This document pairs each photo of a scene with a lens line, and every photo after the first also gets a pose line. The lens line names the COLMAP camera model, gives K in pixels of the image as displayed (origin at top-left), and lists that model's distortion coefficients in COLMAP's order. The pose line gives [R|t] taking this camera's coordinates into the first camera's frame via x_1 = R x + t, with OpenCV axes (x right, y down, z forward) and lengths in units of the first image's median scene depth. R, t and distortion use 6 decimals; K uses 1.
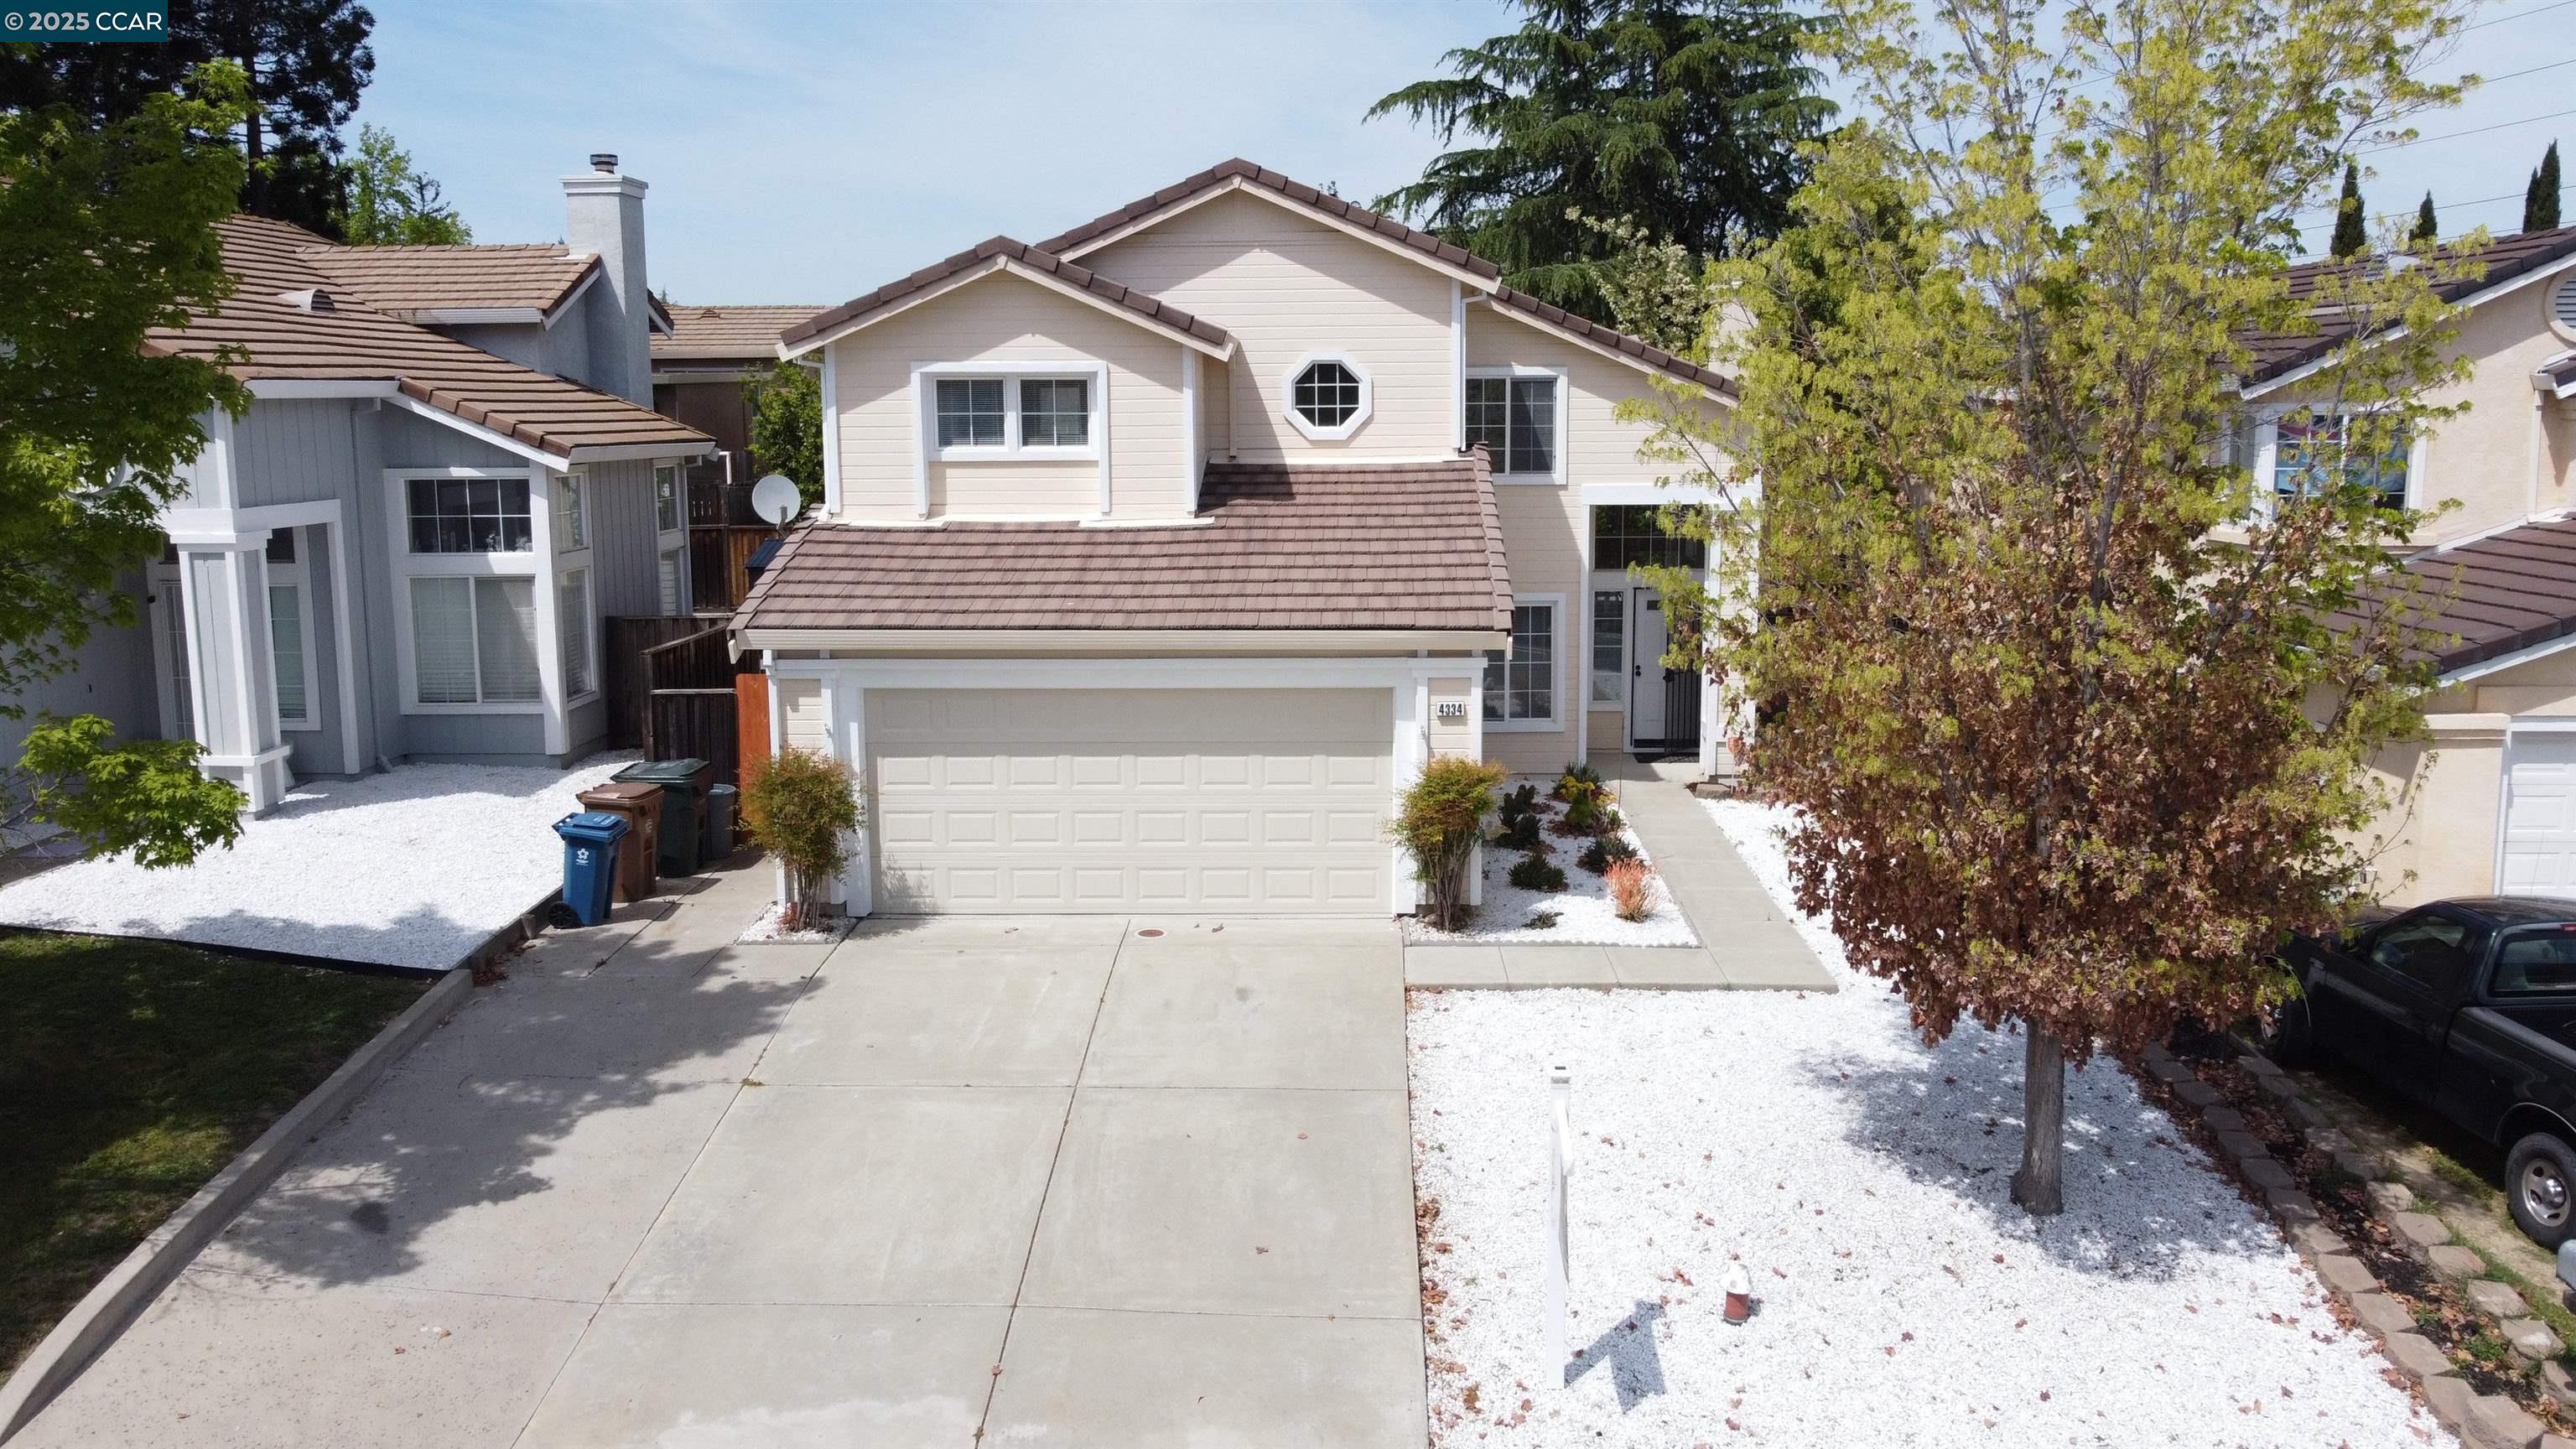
lens RADIAL K [[1910.5, 0, 1283.9], [0, 1910.5, 731.1], [0, 0, 1]] dist [-0.002447, -0.002754]
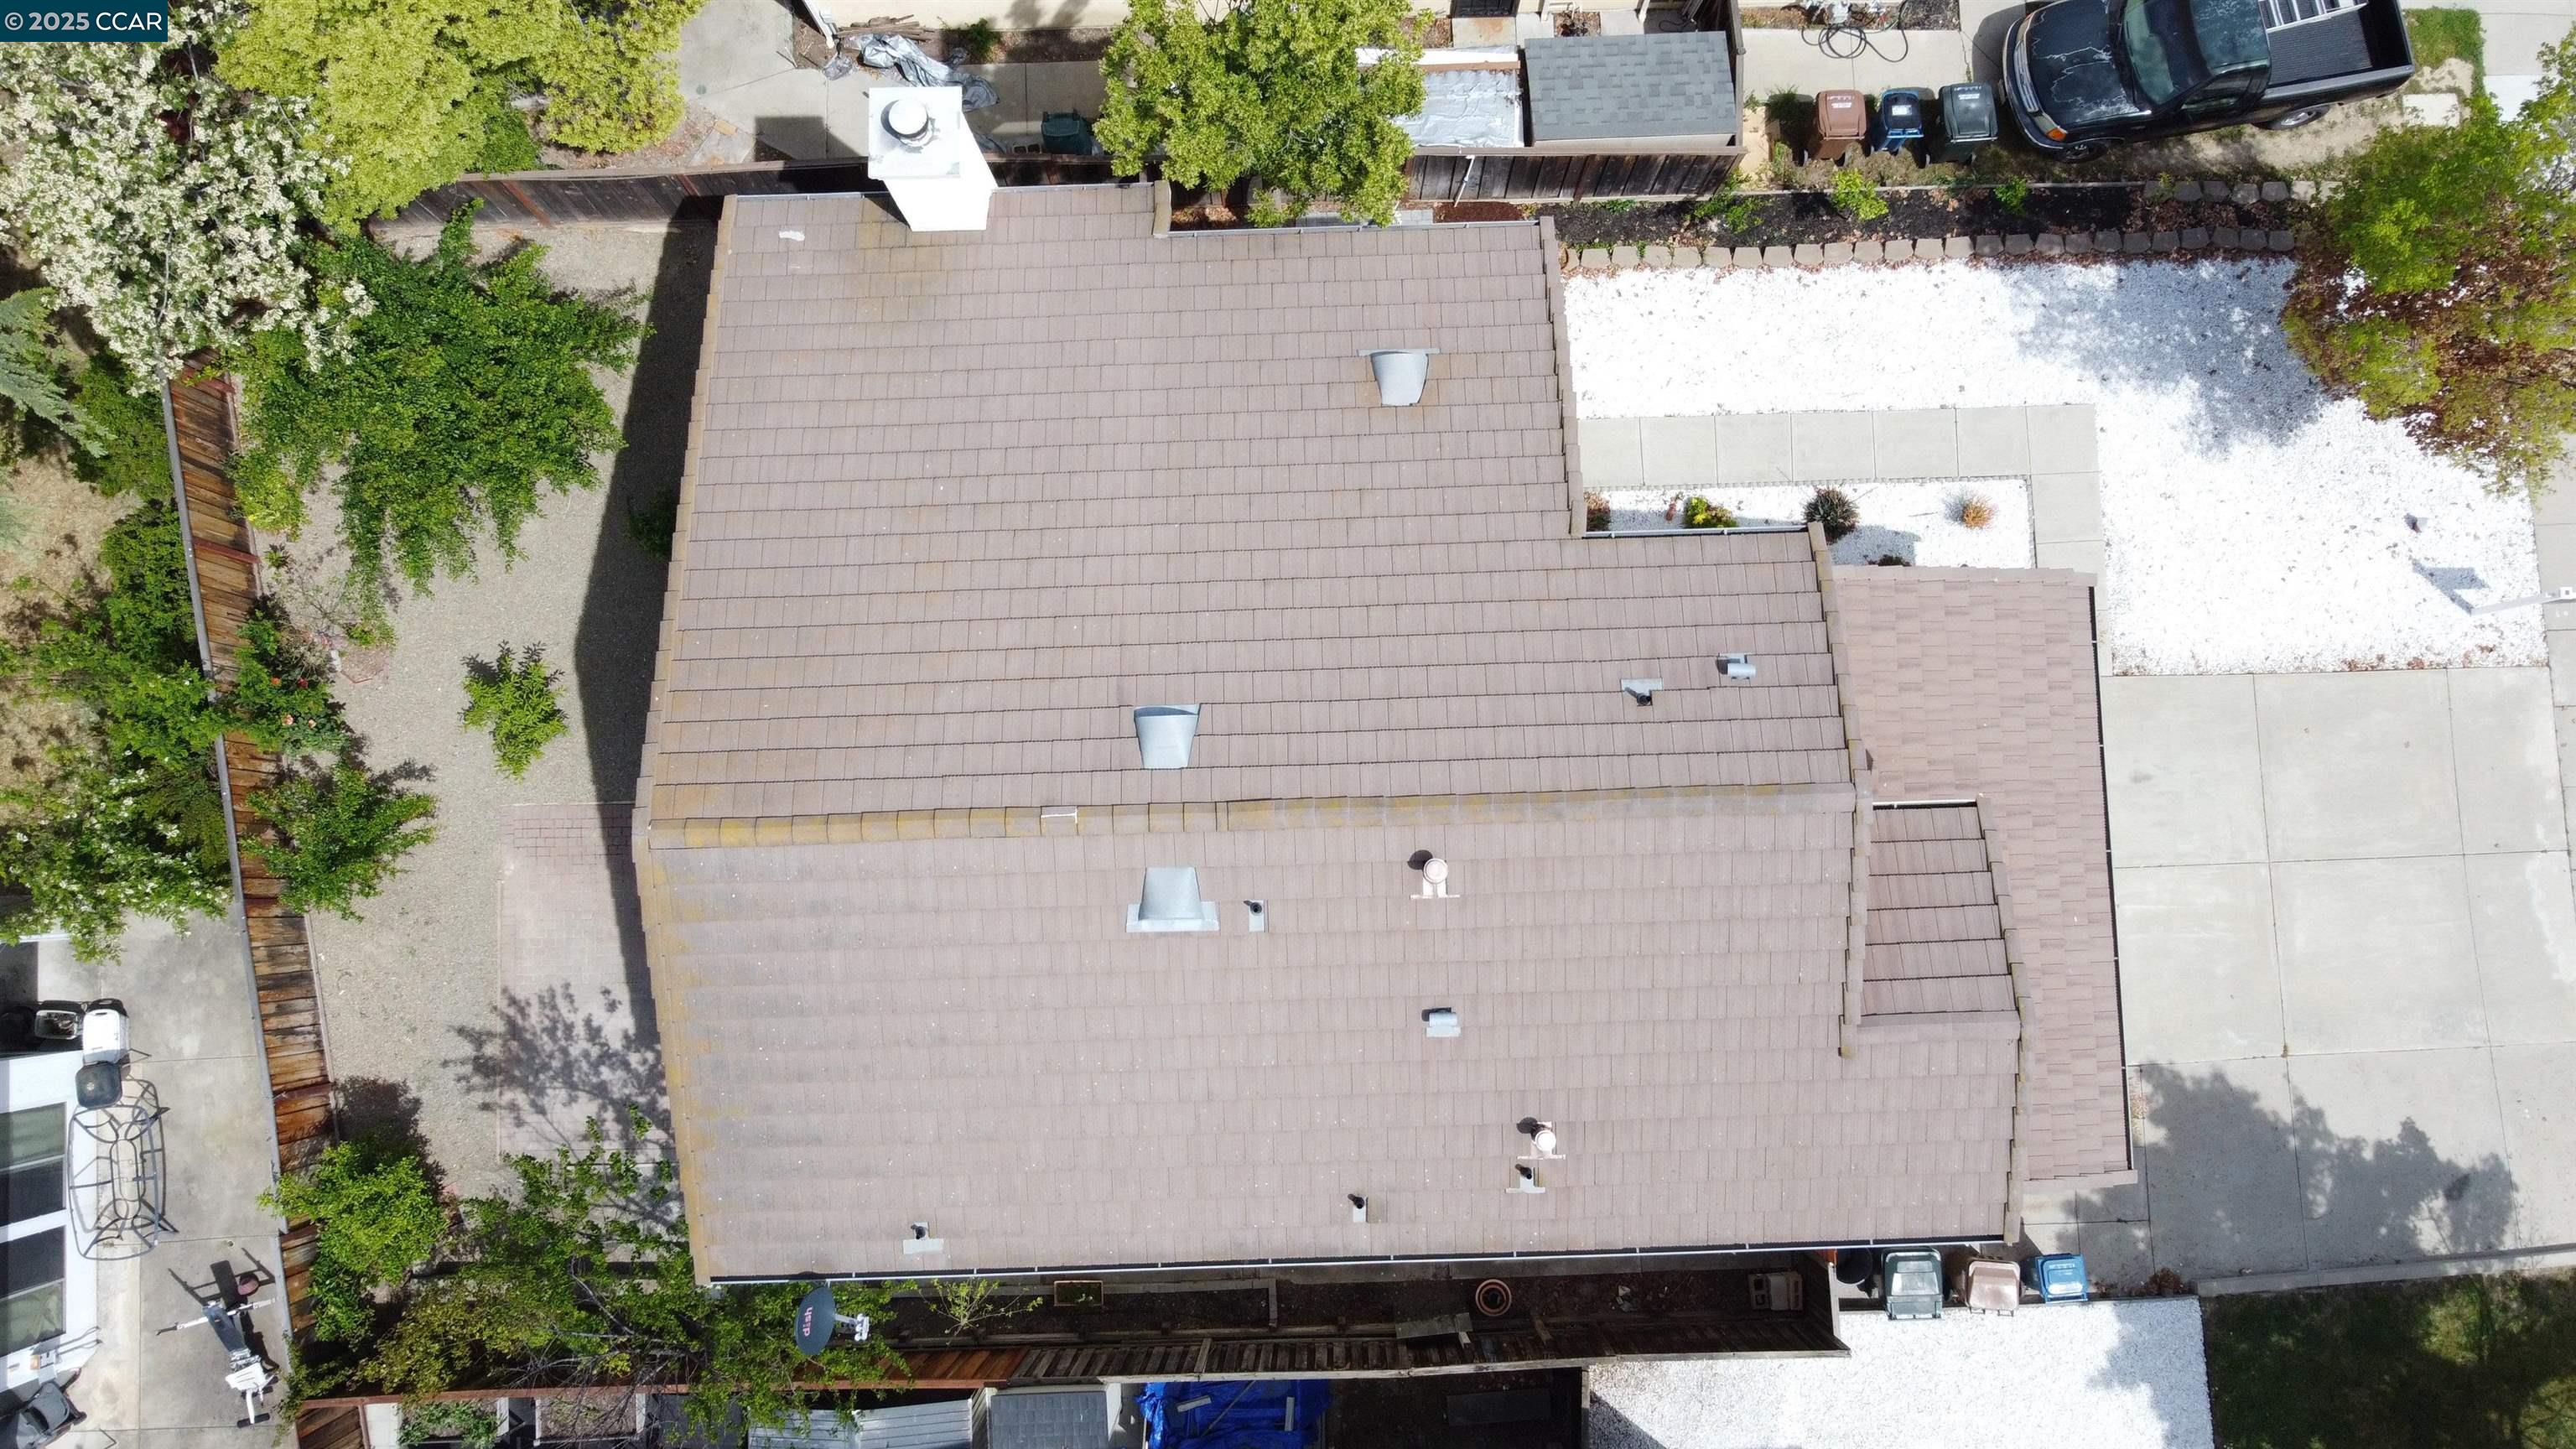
lens RADIAL K [[1913.9, 0, 1288.0], [0, 1913.9, 724.5], [0, 0, 1]] dist [-0.003994, -0.000218]
pose [[-0.077106, -0.992441, 0.095470, -0.069613], [0.143344, 0.083726, 0.986125, -1.448088], [-0.986665, 0.089721, 0.135804, 1.427648]]
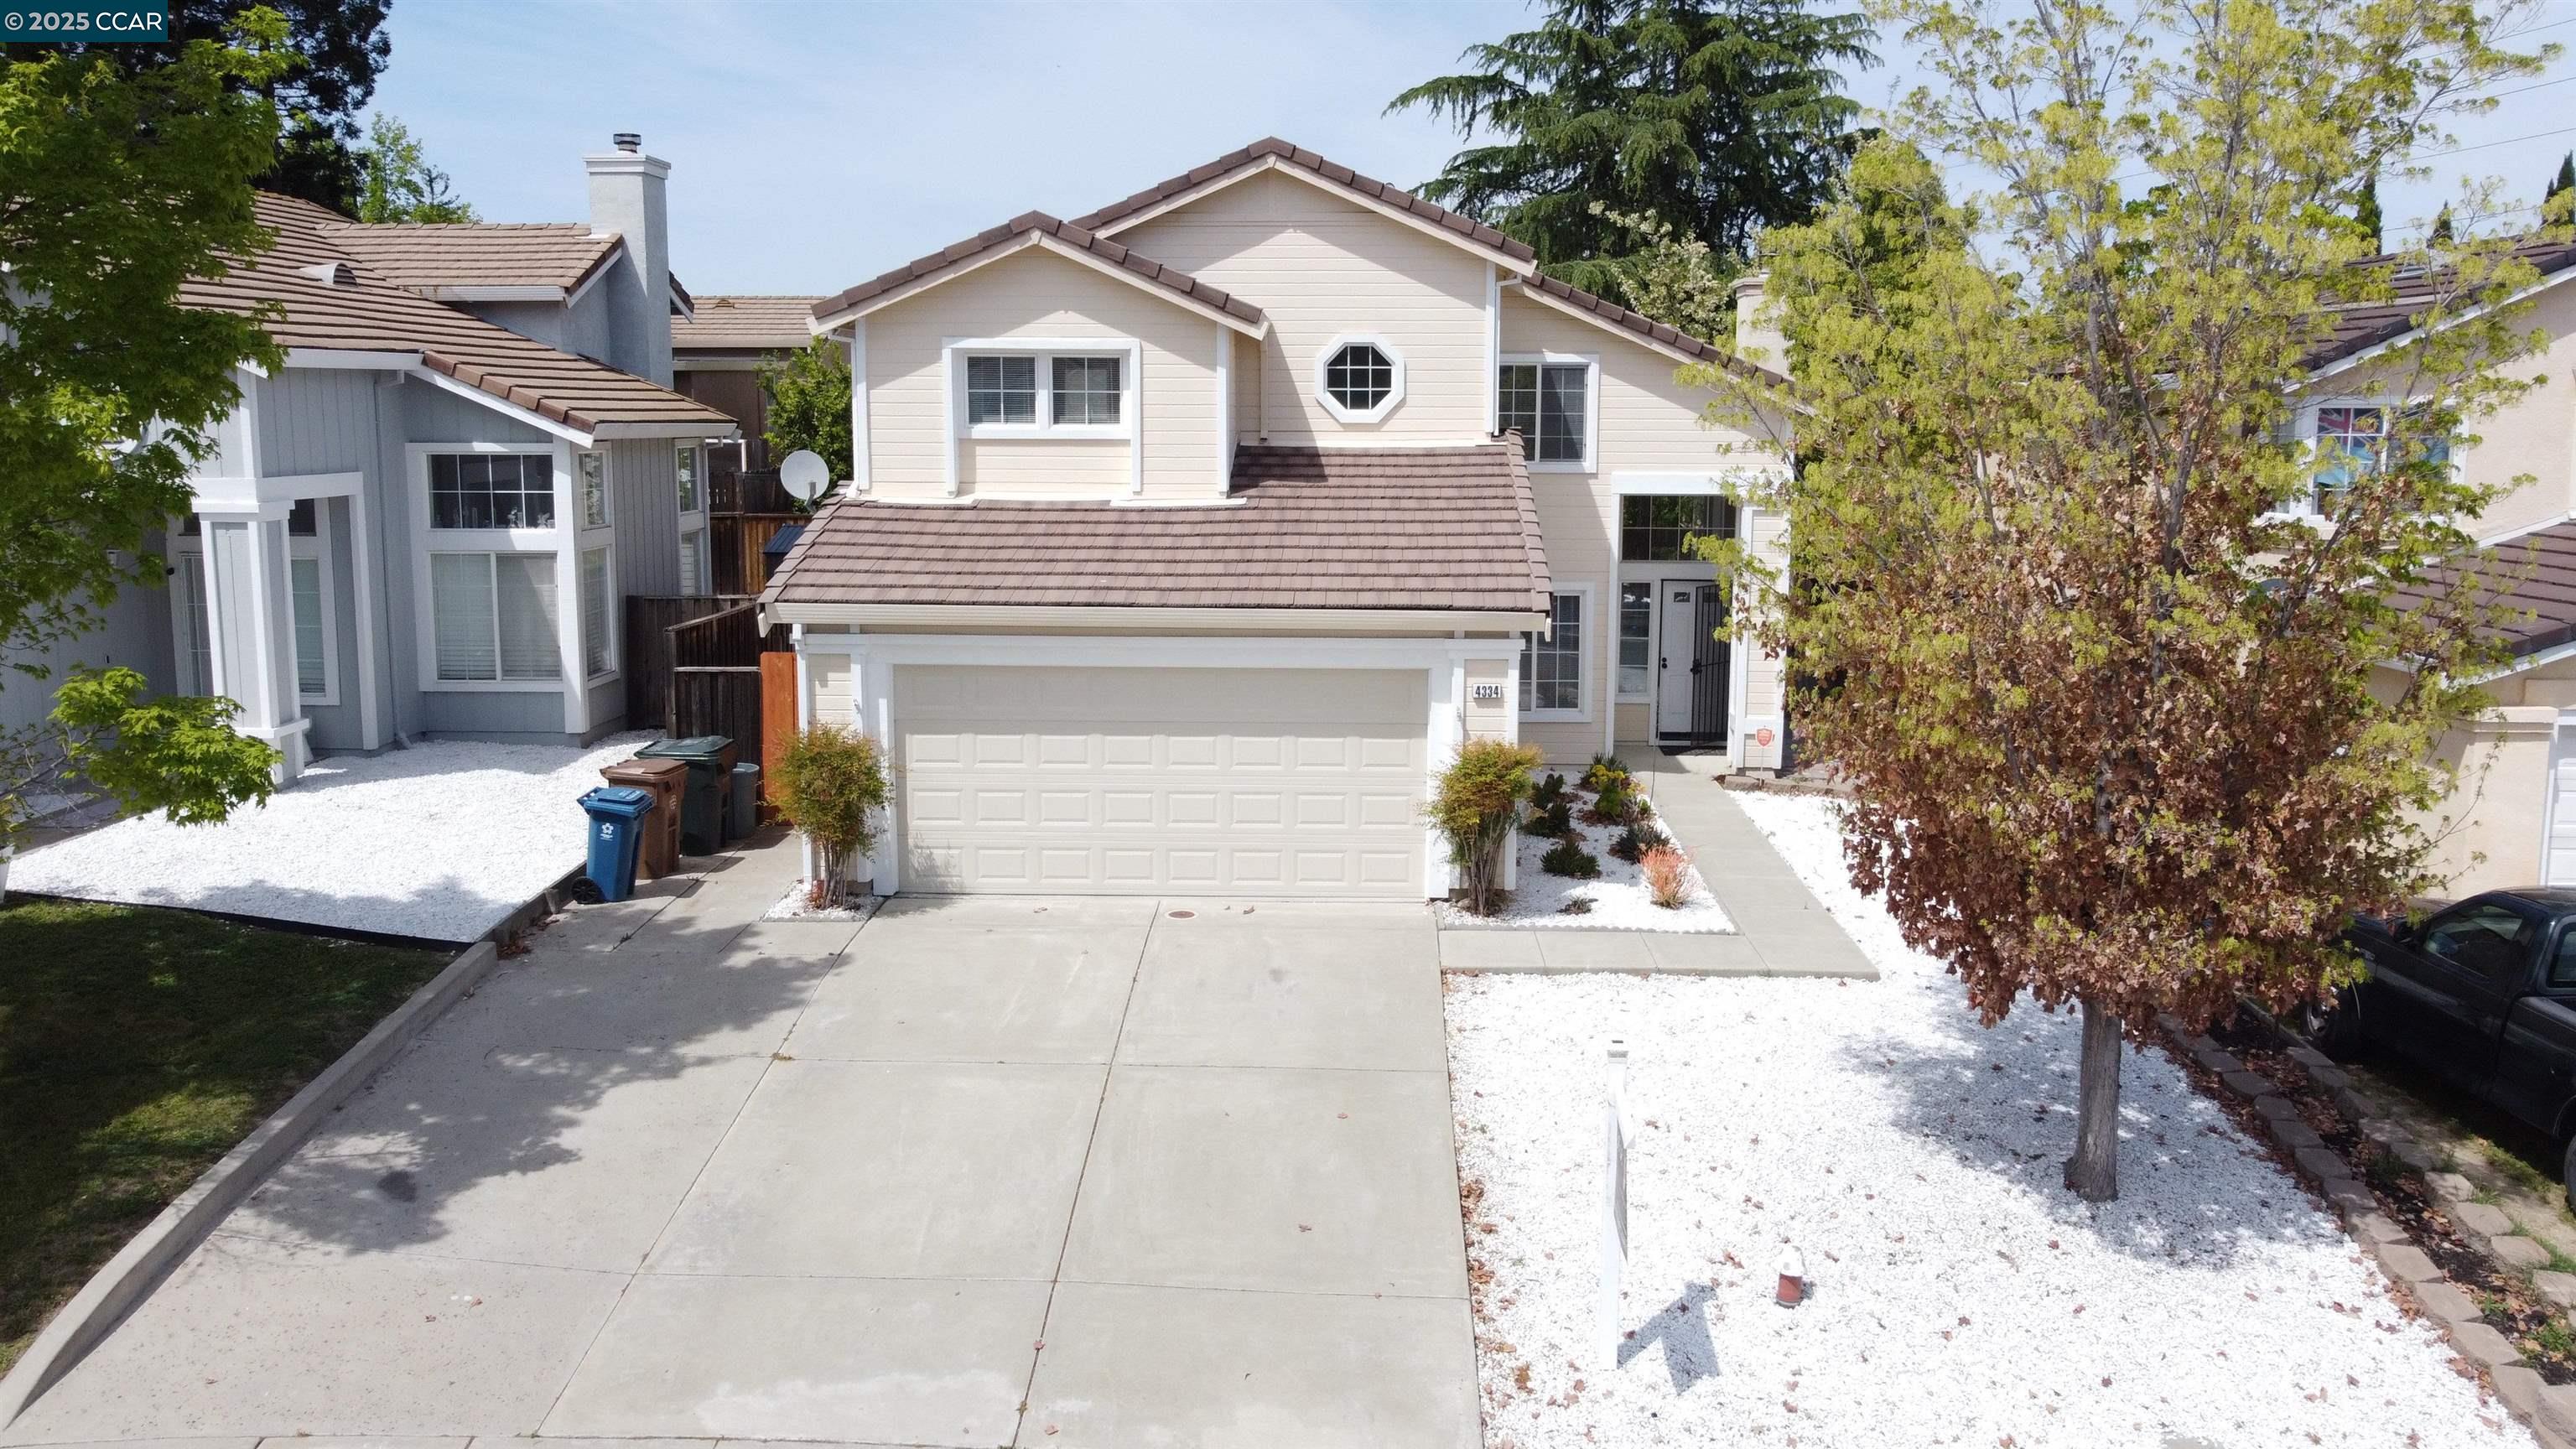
lens RADIAL K [[1913.9, 0, 1288.0], [0, 1913.9, 724.5], [0, 0, 1]] dist [-0.003994, -0.000218]
pose [[0.999941, 0.010866, 0.000835, -0.017944], [-0.010862, 0.999926, -0.005566, 0.013477], [-0.000895, 0.005556, 0.999984, 0.010019]]
